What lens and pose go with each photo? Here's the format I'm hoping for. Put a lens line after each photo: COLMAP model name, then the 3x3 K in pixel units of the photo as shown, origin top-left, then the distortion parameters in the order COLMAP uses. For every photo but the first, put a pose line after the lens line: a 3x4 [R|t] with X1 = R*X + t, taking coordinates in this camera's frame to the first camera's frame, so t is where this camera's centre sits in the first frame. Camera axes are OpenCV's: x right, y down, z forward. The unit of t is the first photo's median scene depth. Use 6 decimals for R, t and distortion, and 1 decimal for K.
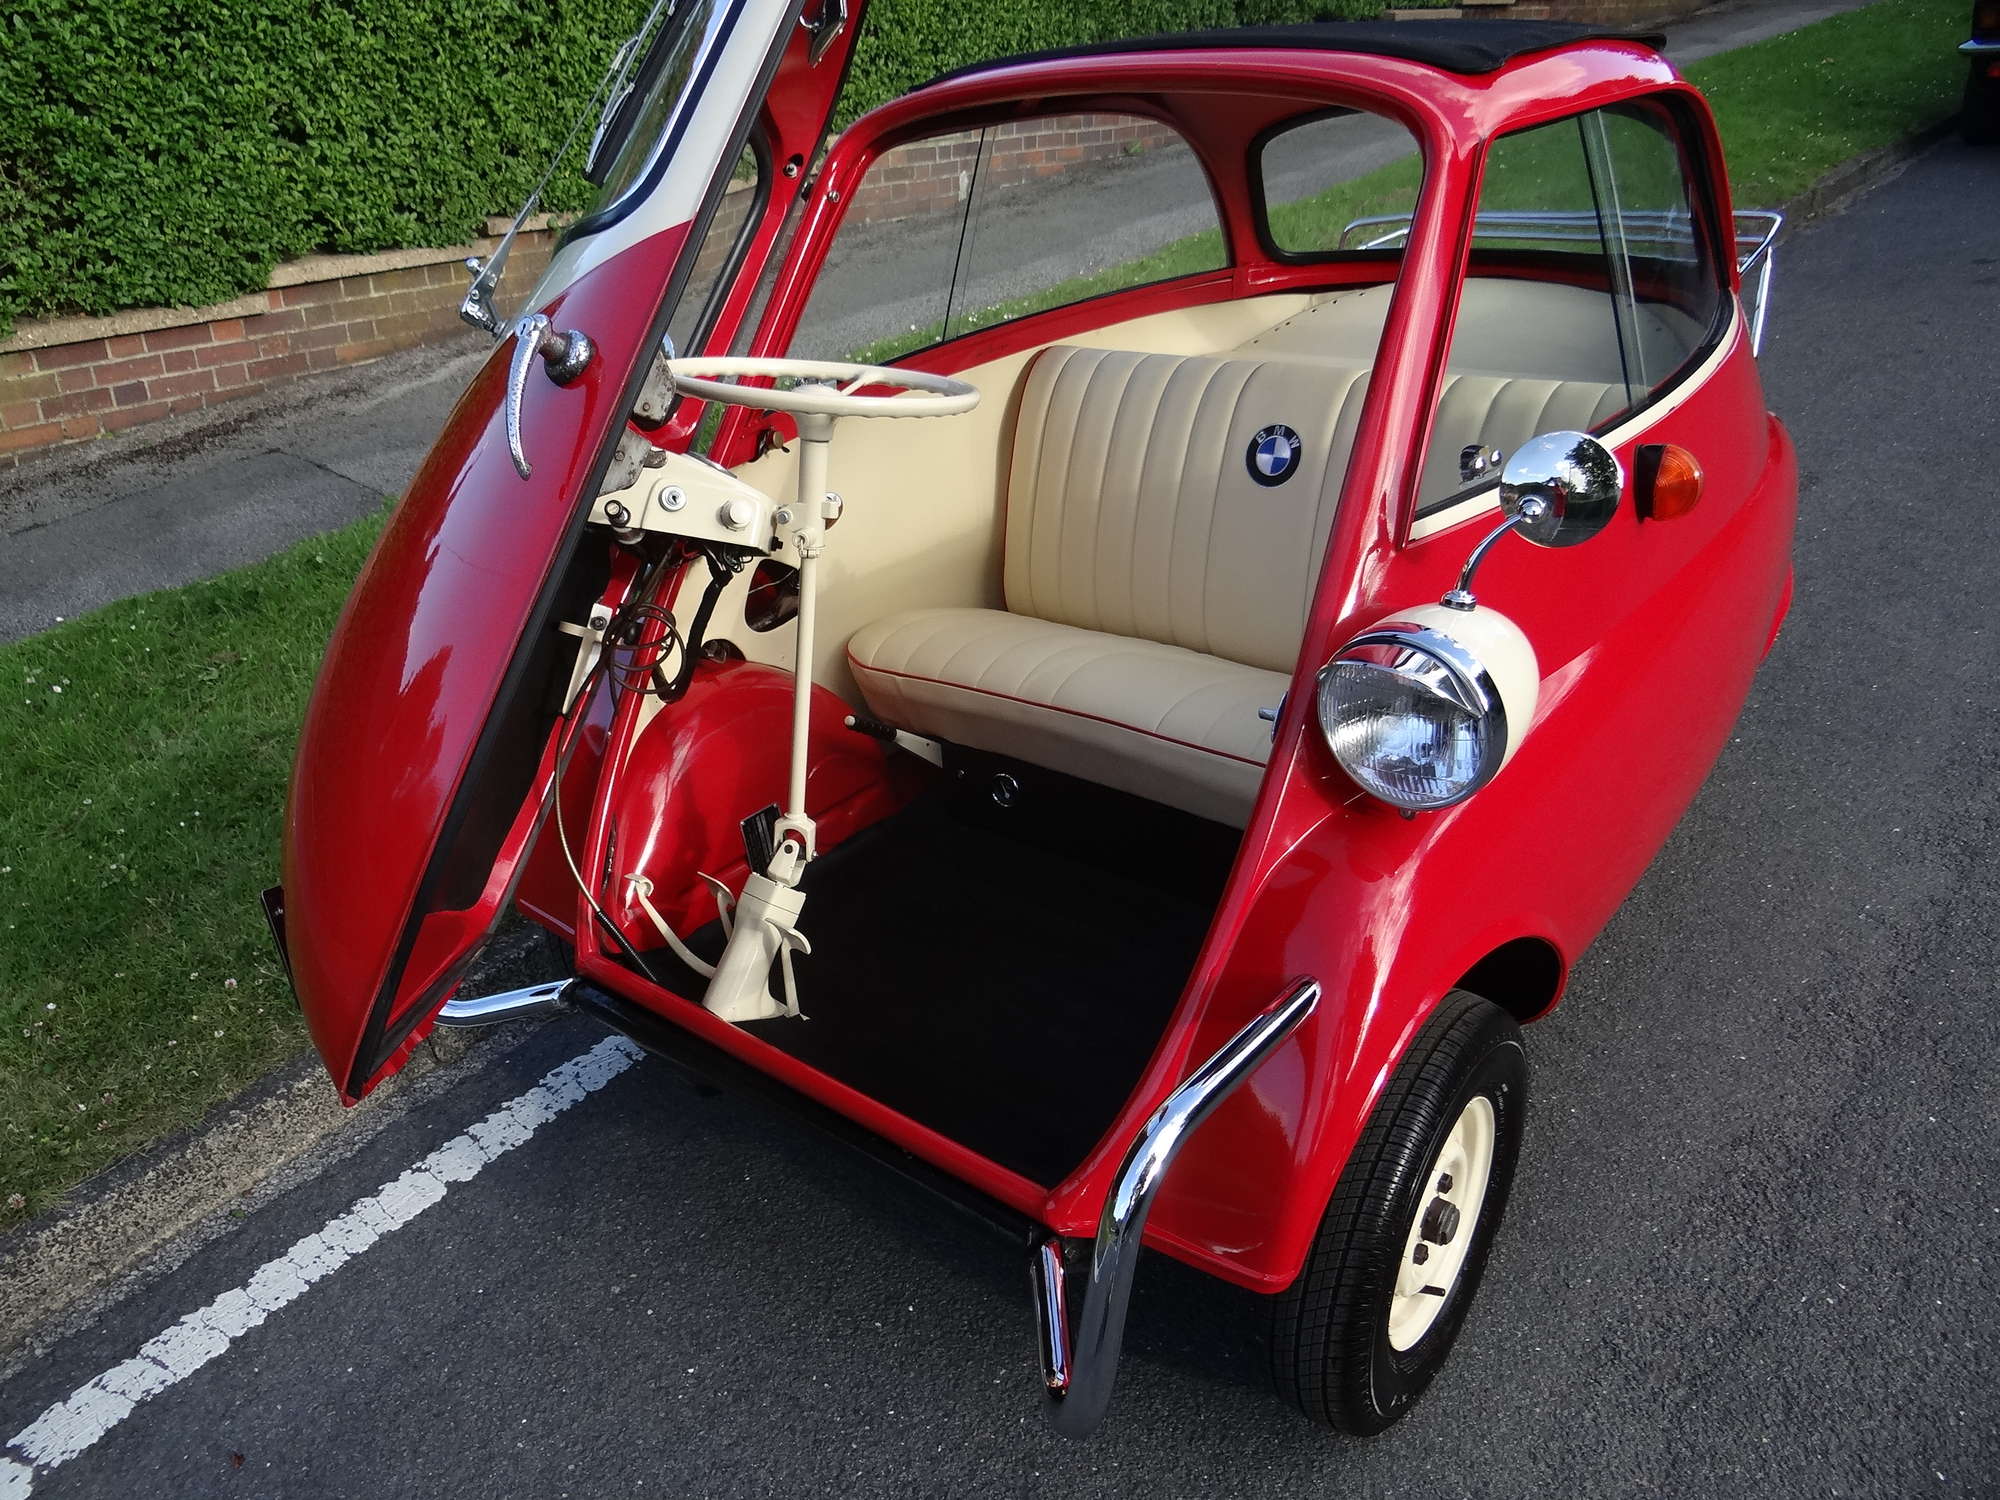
lens RADIAL K [[1580.8, 0, 991.3], [0, 1580.8, 762.8], [0, 0, 1]] dist [-0.003381, -0.011123]
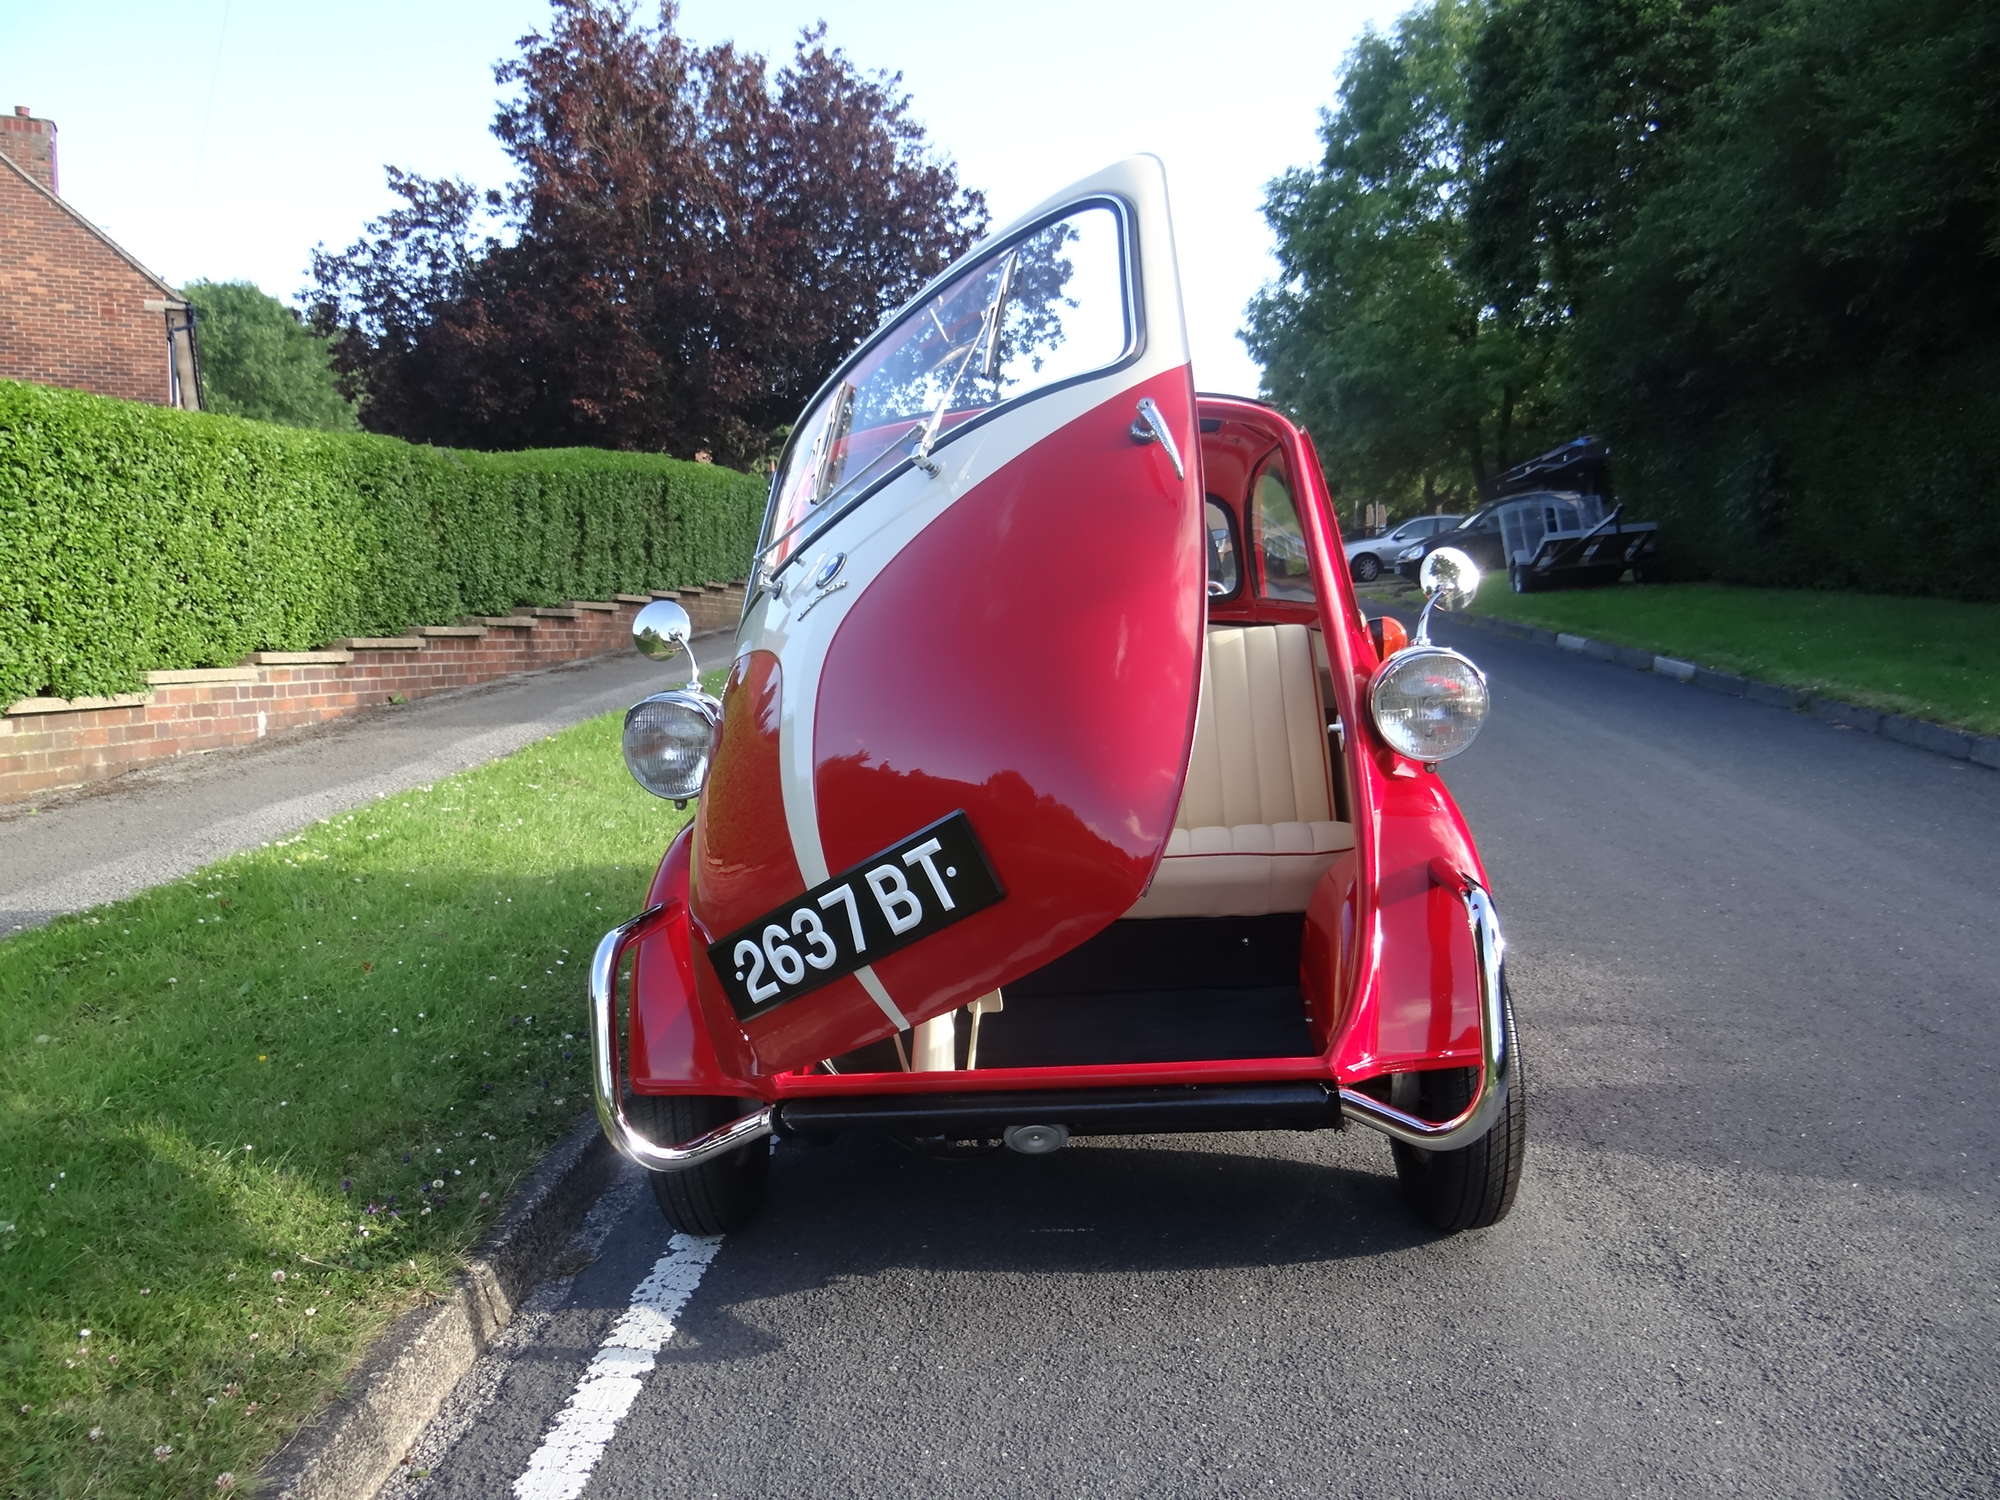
lens RADIAL K [[1589.7, 0, 1000.0], [0, 1589.7, 750.0], [0, 0, 1]] dist [-0.002329, -0.004767]
pose [[0.816053, -0.043585, 0.576332, -0.329974], [0.264039, 0.915132, -0.304658, 0.125778], [-0.514141, 0.400791, 0.758304, -0.009307]]
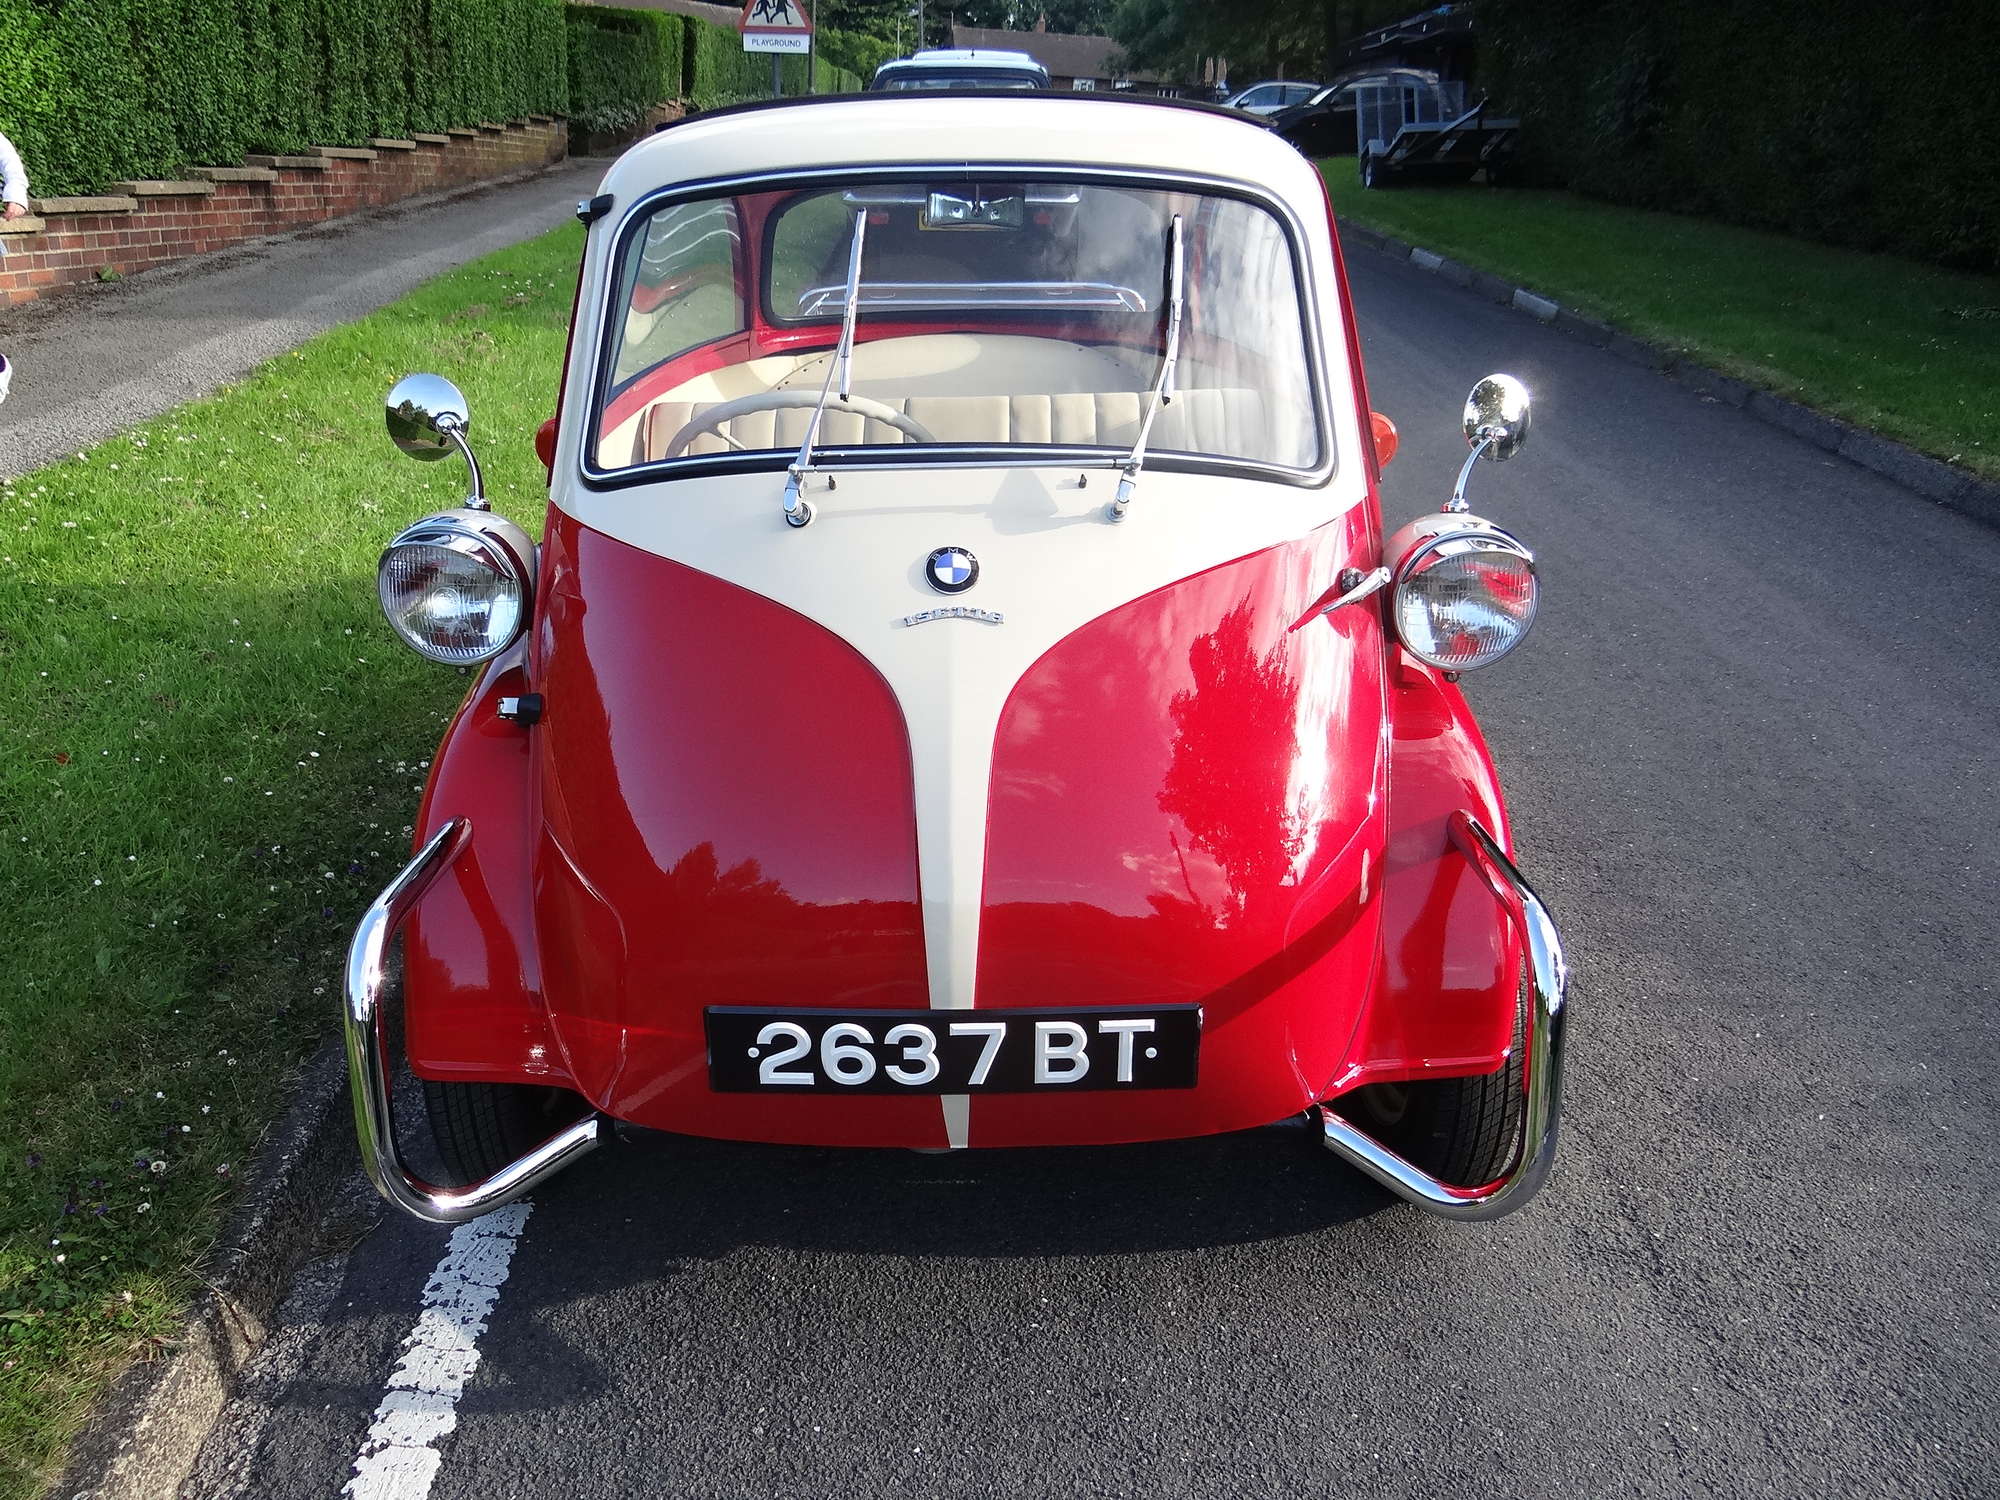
lens RADIAL K [[1580.8, 0, 991.3], [0, 1580.8, 762.8], [0, 0, 1]] dist [-0.003381, -0.011123]
pose [[0.745481, -0.186807, 0.639813, -0.266887], [0.244247, 0.969712, -0.001457, 0.003577], [-0.620162, 0.157359, 0.768529, 0.080285]]
